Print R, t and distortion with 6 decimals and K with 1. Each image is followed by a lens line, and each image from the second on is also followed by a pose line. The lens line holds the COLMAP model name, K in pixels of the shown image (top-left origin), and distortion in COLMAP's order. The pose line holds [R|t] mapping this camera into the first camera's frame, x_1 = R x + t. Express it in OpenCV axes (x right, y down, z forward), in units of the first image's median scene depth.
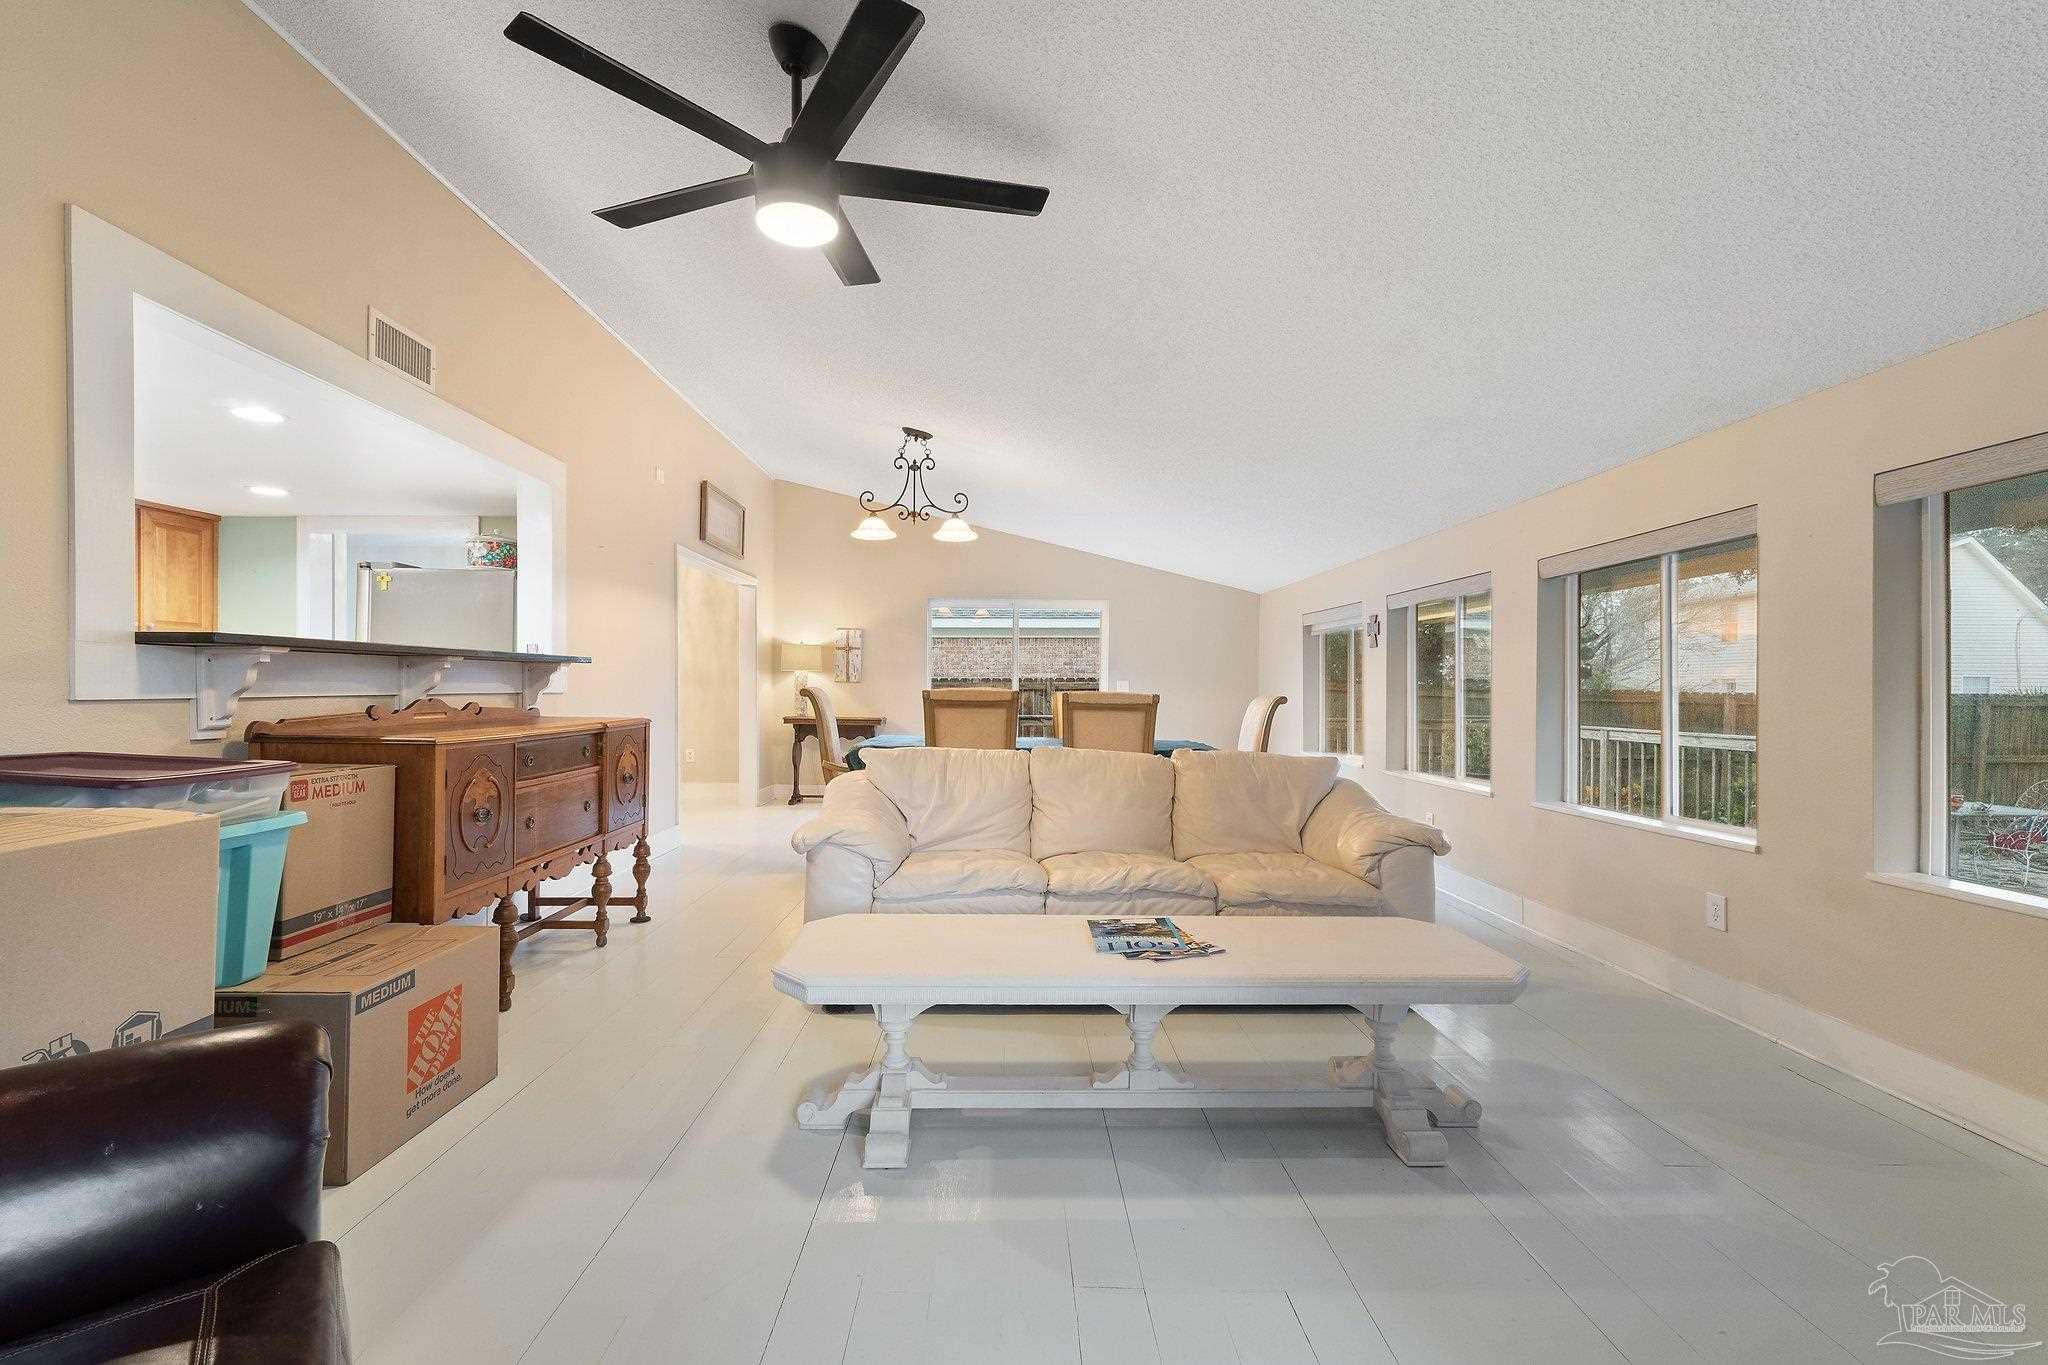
lens RADIAL K [[855.8, 0, 1022.5], [0, 855.8, 689.5], [0, 0, 1]] dist [0.004099, -0.000132]
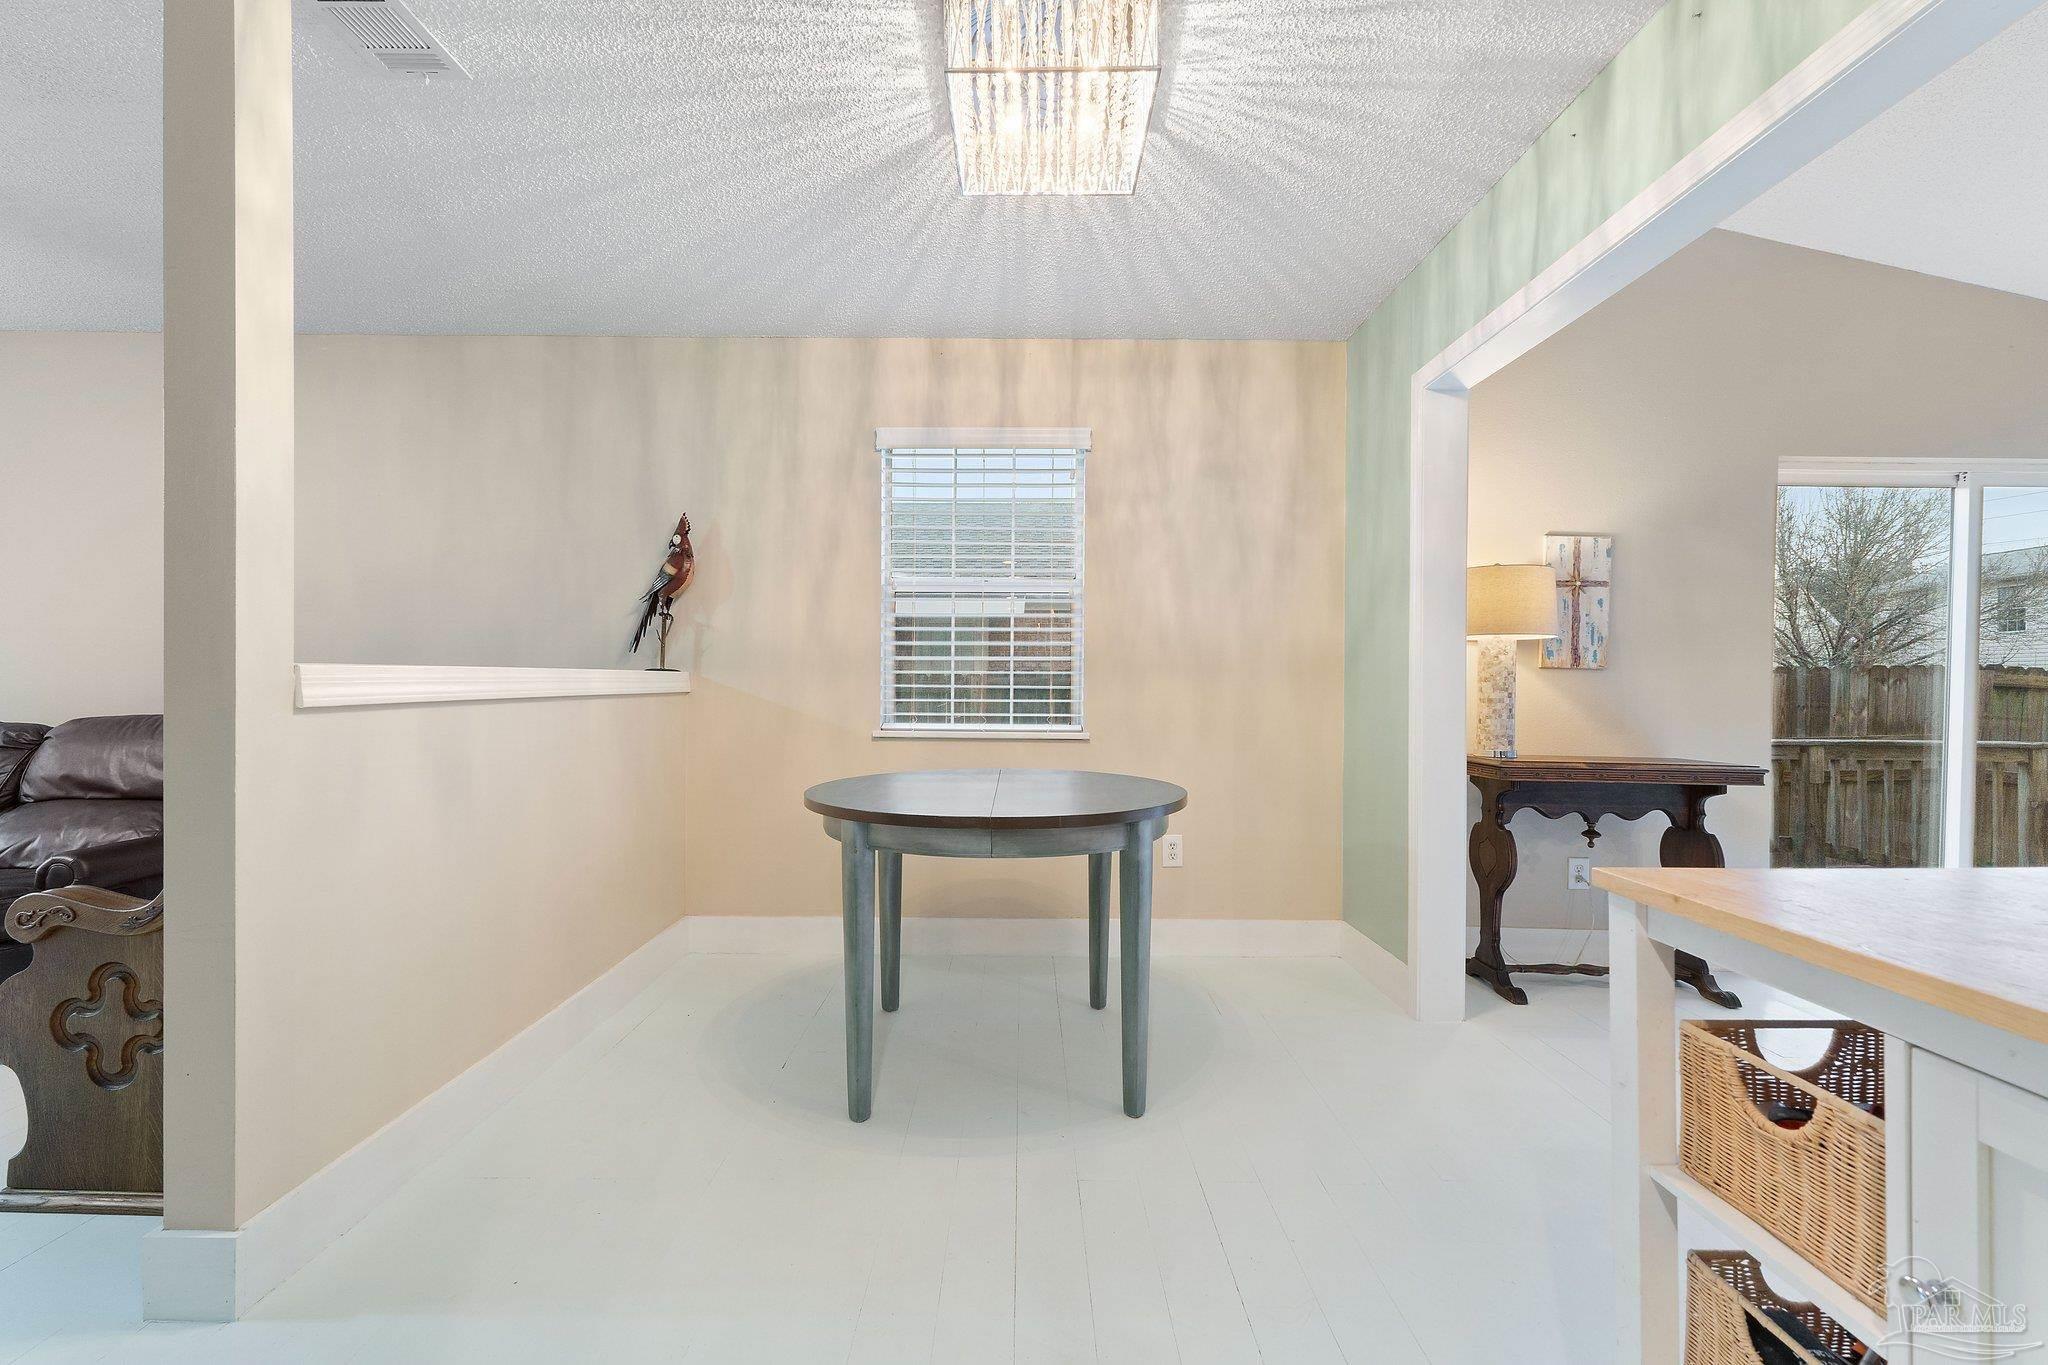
lens RADIAL K [[855.8, 0, 1022.5], [0, 855.8, 689.5], [0, 0, 1]] dist [0.004099, -0.000132]
pose [[0.999600, 0.002353, -0.028174, -0.685834], [-0.002326, 0.999997, 0.000984, 0.001996], [0.028176, -0.000918, 0.999603, 0.912047]]
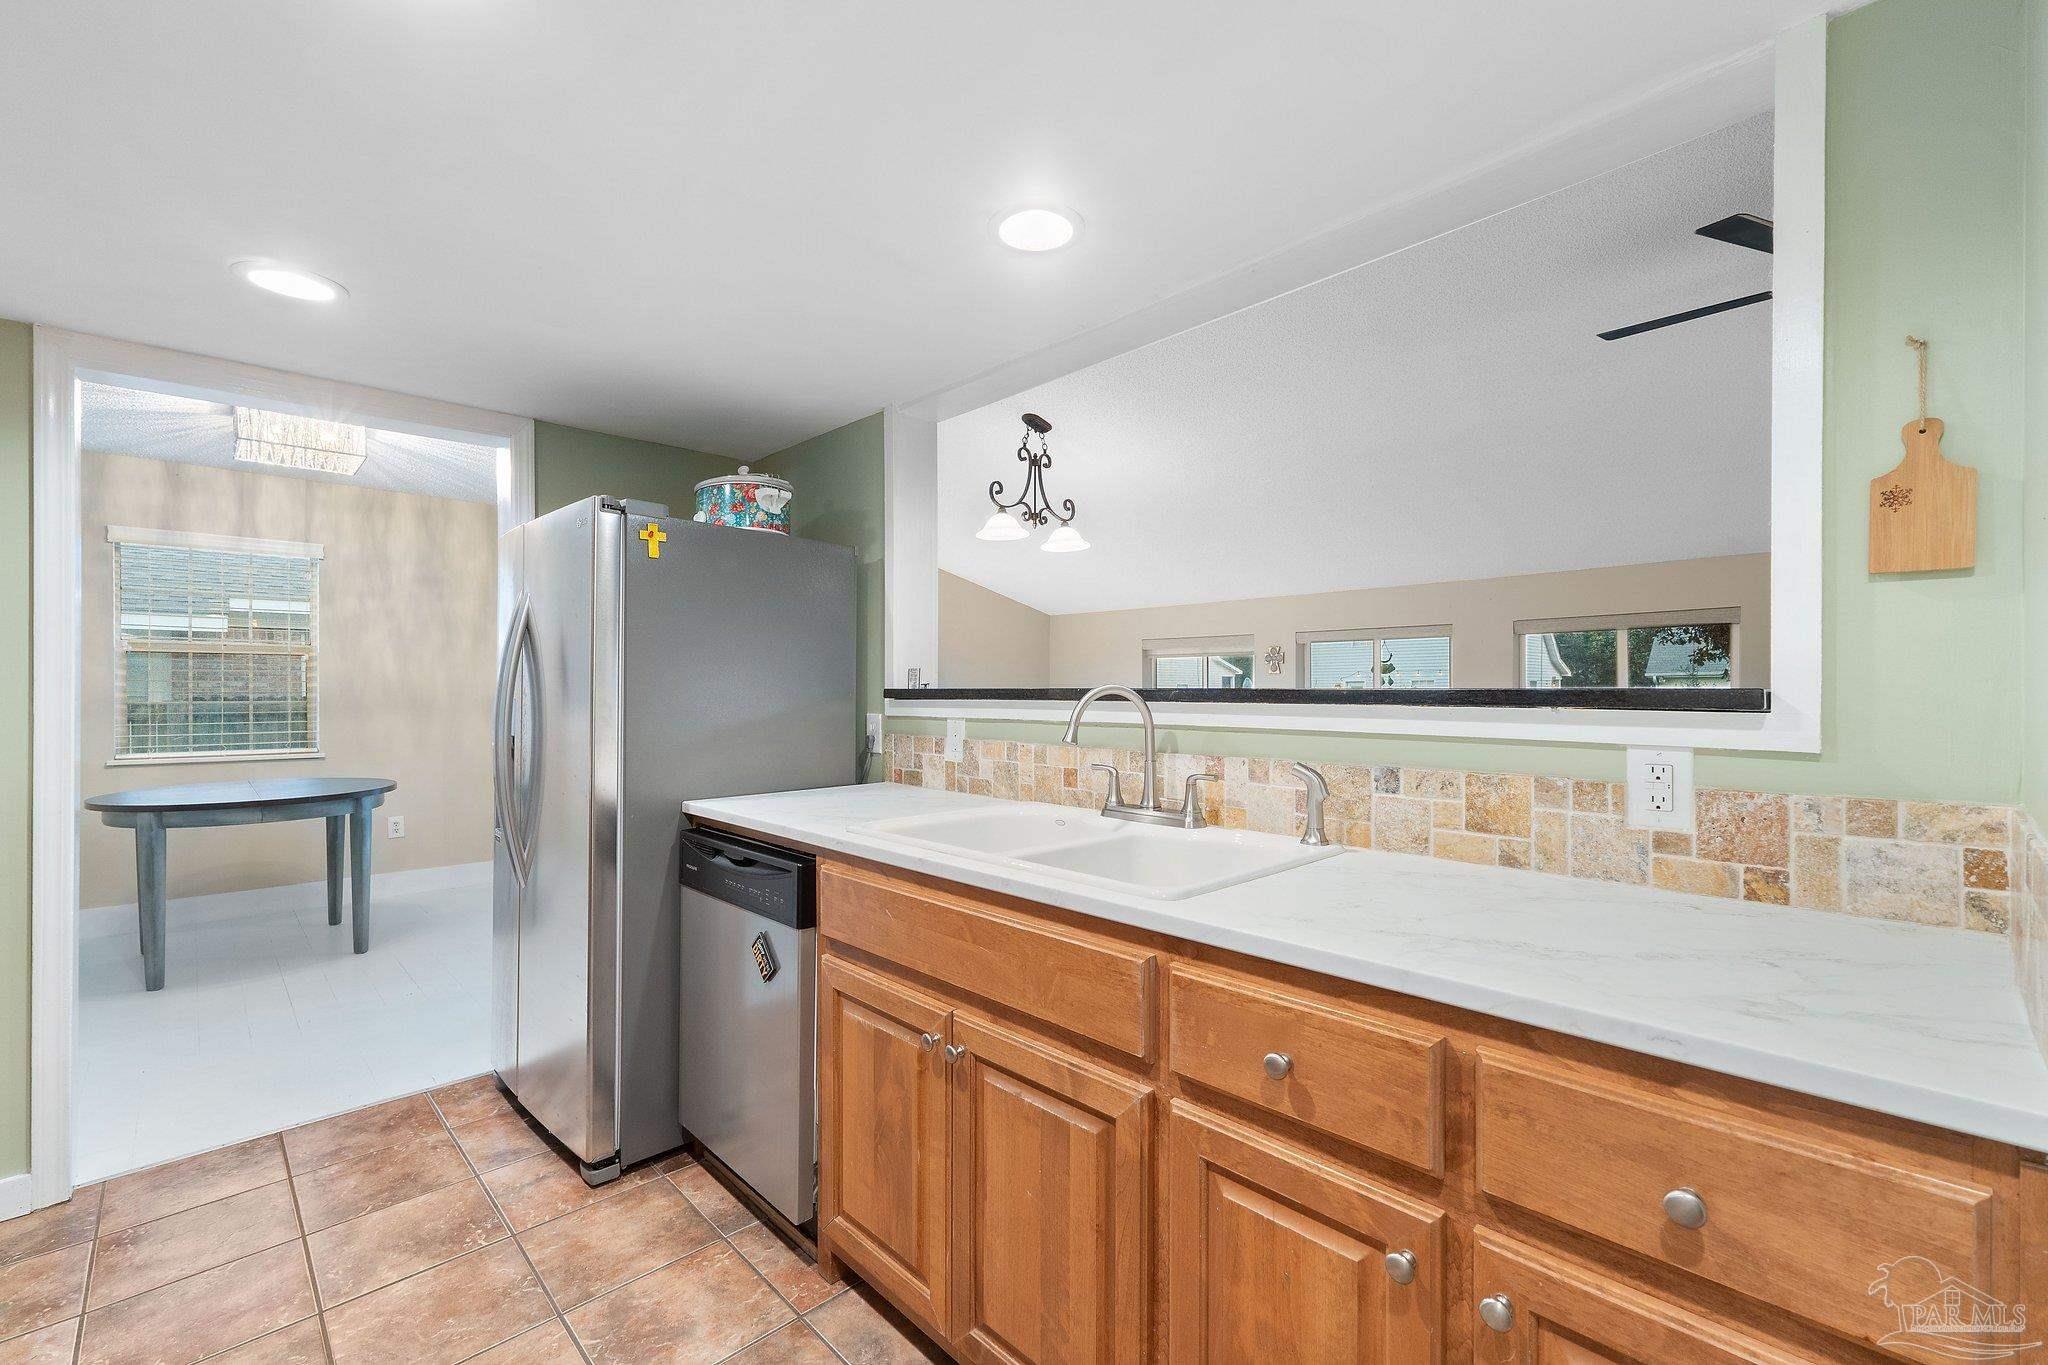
lens RADIAL K [[860.0, 0, 1025.2], [0, 860.0, 696.9], [0, 0, 1]] dist [0.003826, -0.000099]
pose [[0.736340, -0.007940, 0.676566, -0.725543], [0.005111, 0.999968, 0.006173, -0.026902], [-0.676593, -0.001087, 0.736357, 0.363882]]
